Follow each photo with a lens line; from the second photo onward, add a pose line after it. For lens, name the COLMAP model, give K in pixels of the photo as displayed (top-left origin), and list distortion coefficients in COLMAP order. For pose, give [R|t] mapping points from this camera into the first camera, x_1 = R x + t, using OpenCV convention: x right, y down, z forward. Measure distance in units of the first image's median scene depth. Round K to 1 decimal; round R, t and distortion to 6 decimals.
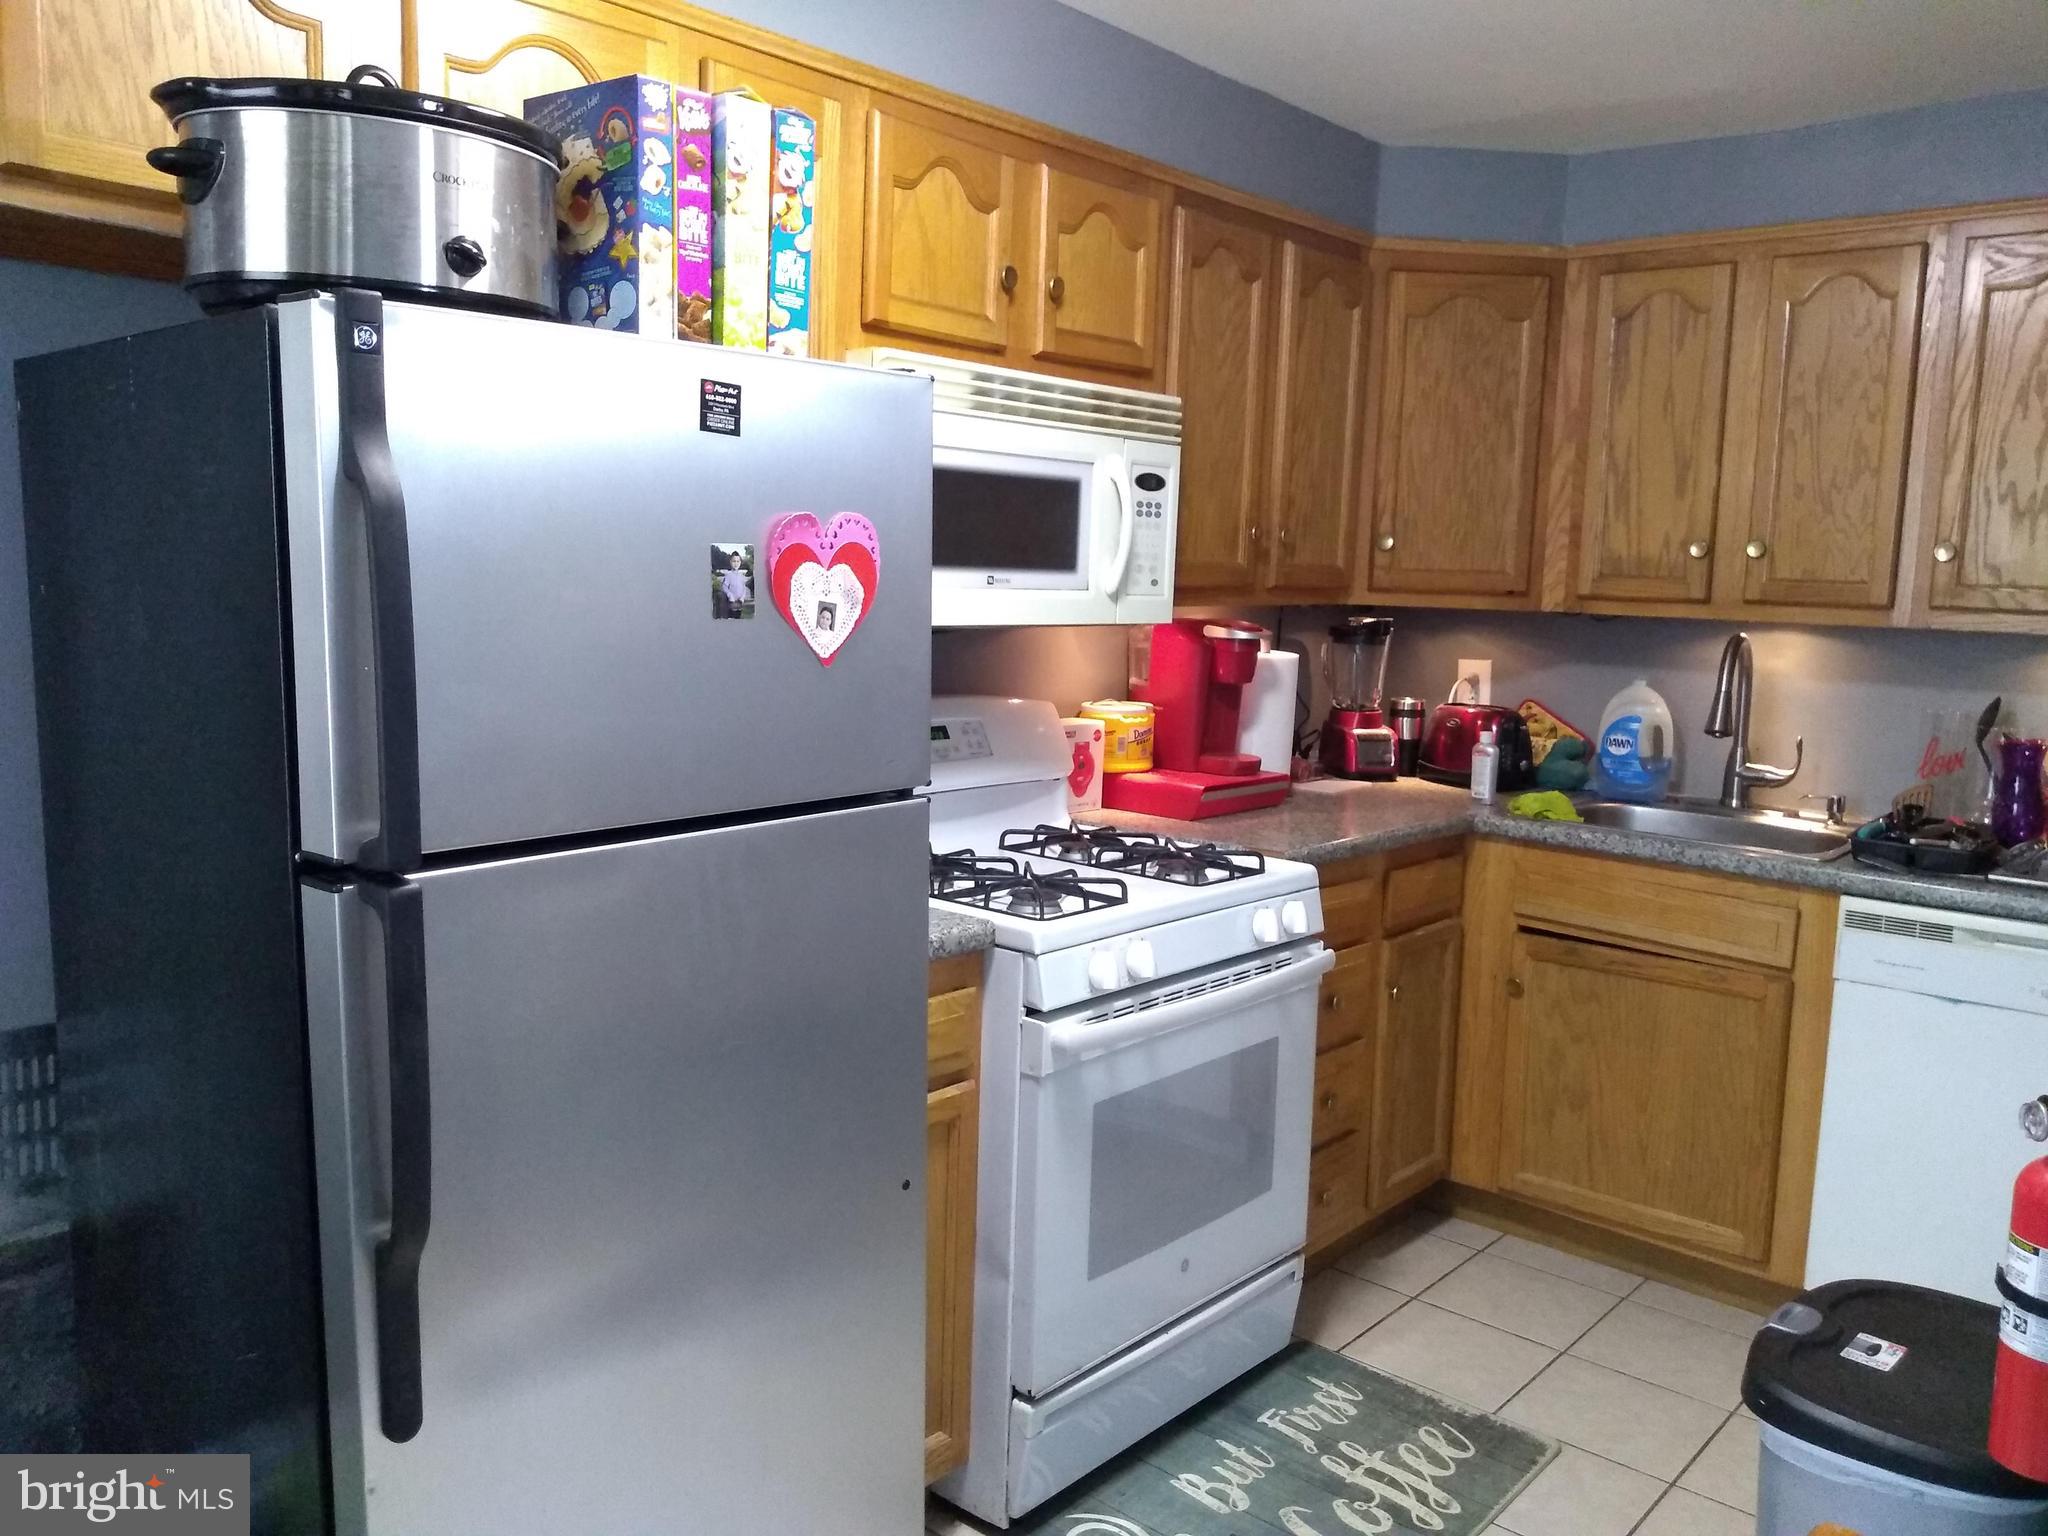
lens RADIAL K [[1603.1, 0, 1003.7], [0, 1603.1, 763.9], [0, 0, 1]] dist [0.030641, -0.047606]
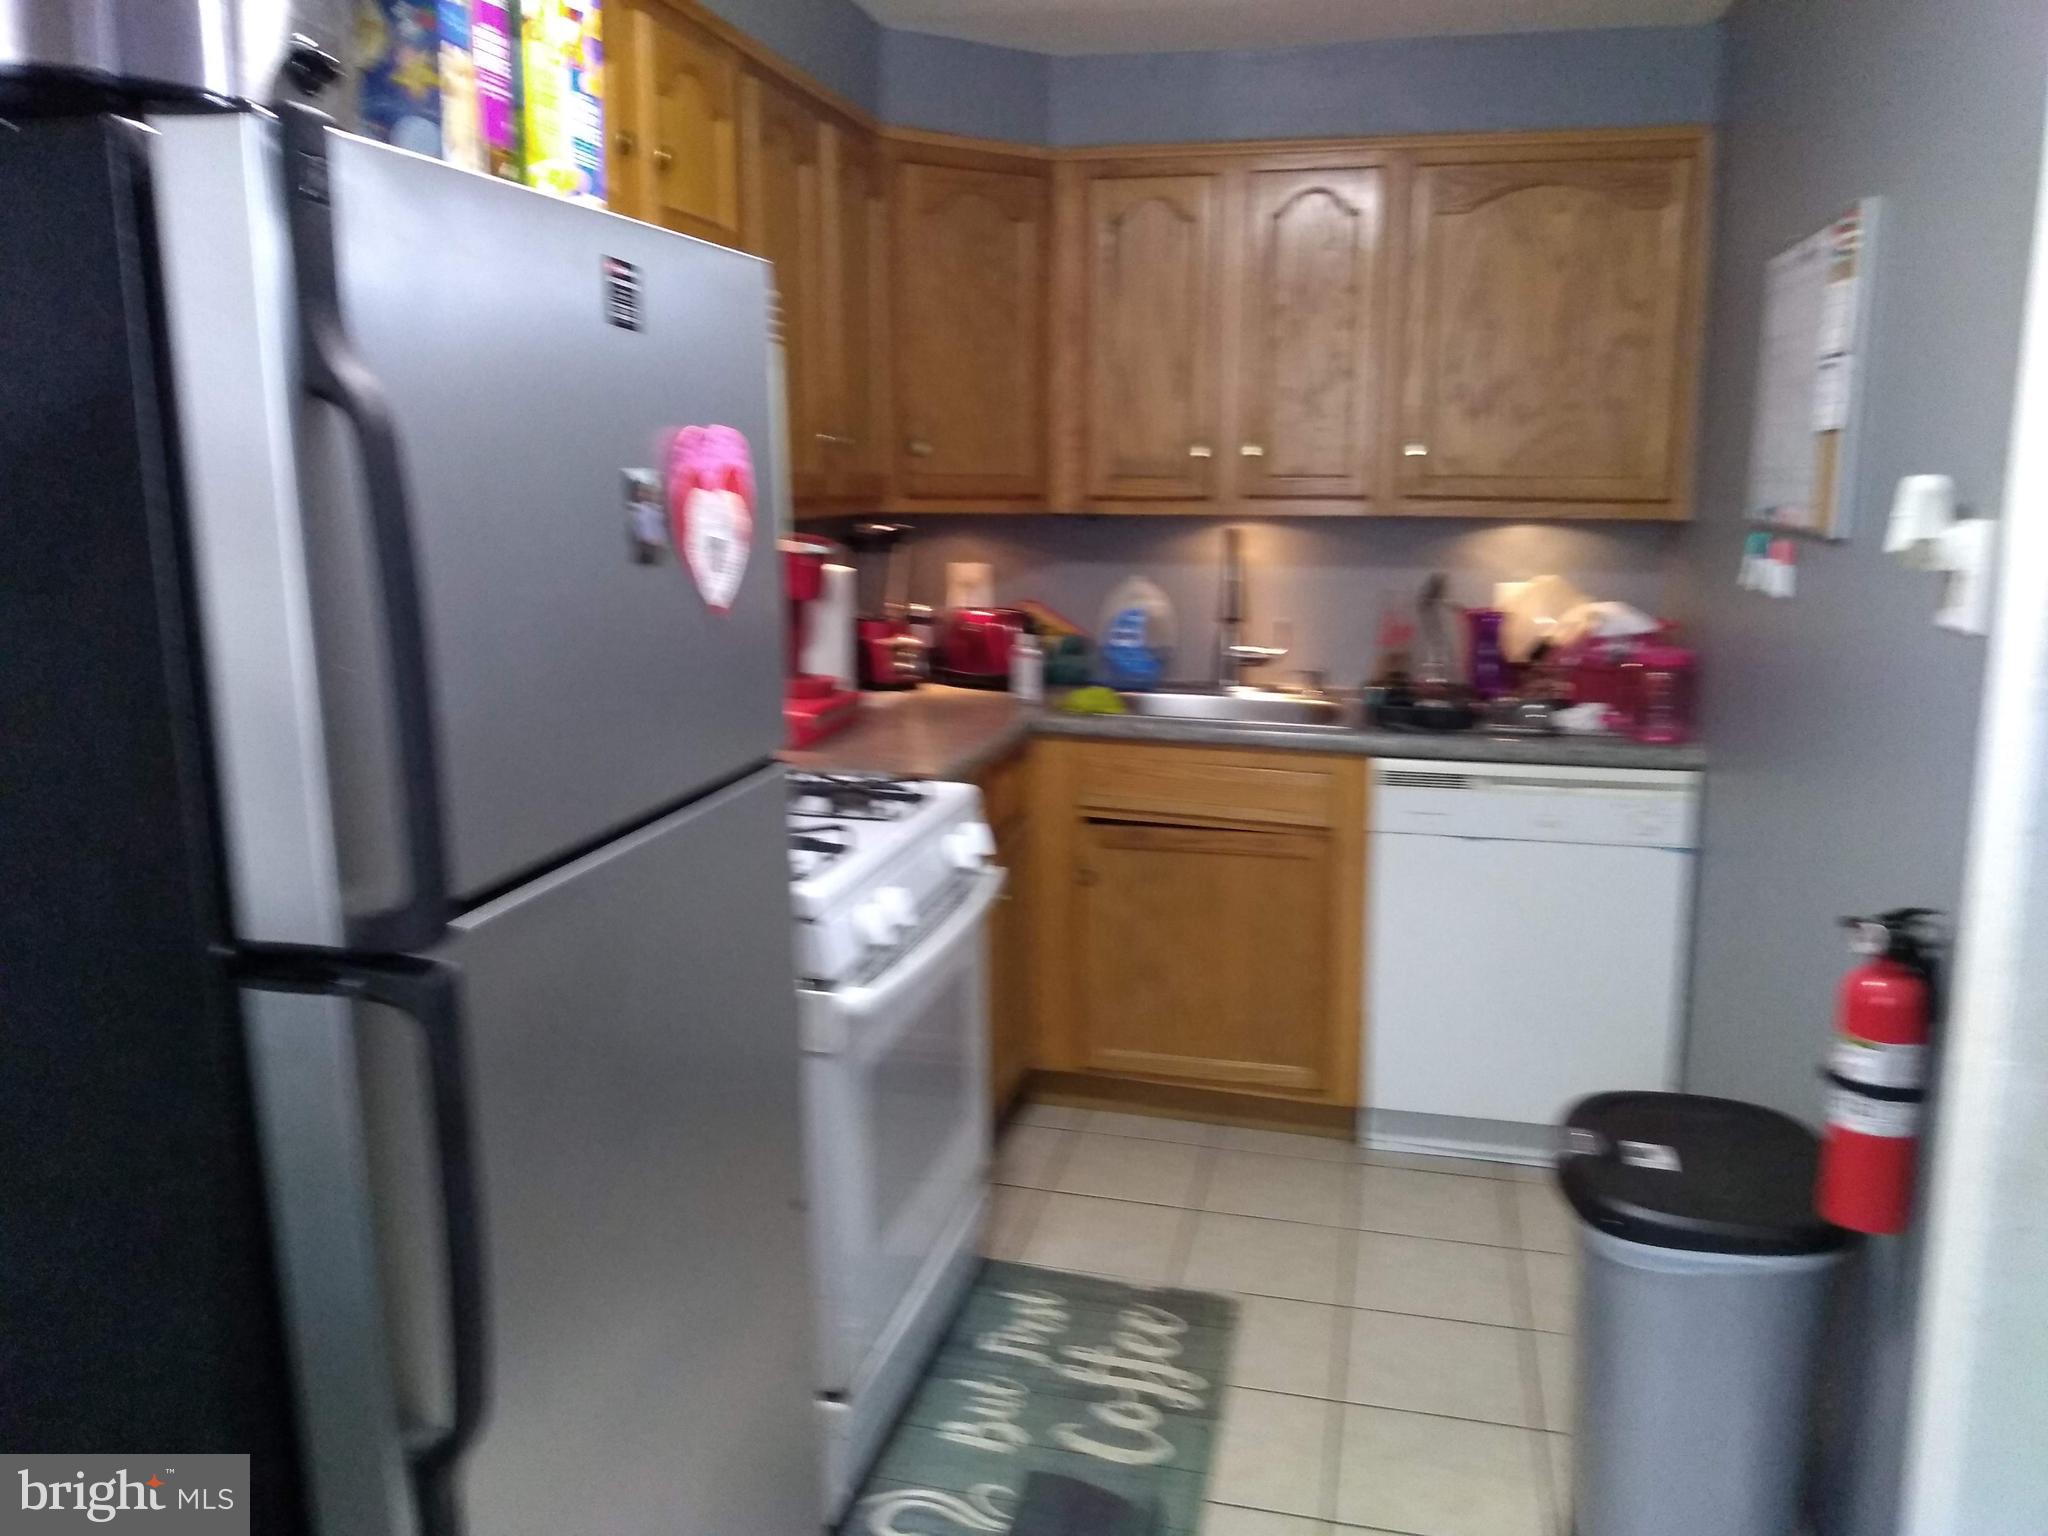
lens RADIAL K [[1603.1, 0, 1023.7], [0, 1603.1, 769.9], [0, 0, 1]] dist [0.030641, -0.047606]
pose [[0.890888, -0.108319, 0.441119, -0.176348], [0.080076, 0.993393, 0.082211, -0.019585], [-0.447109, -0.037918, 0.893675, 0.099156]]
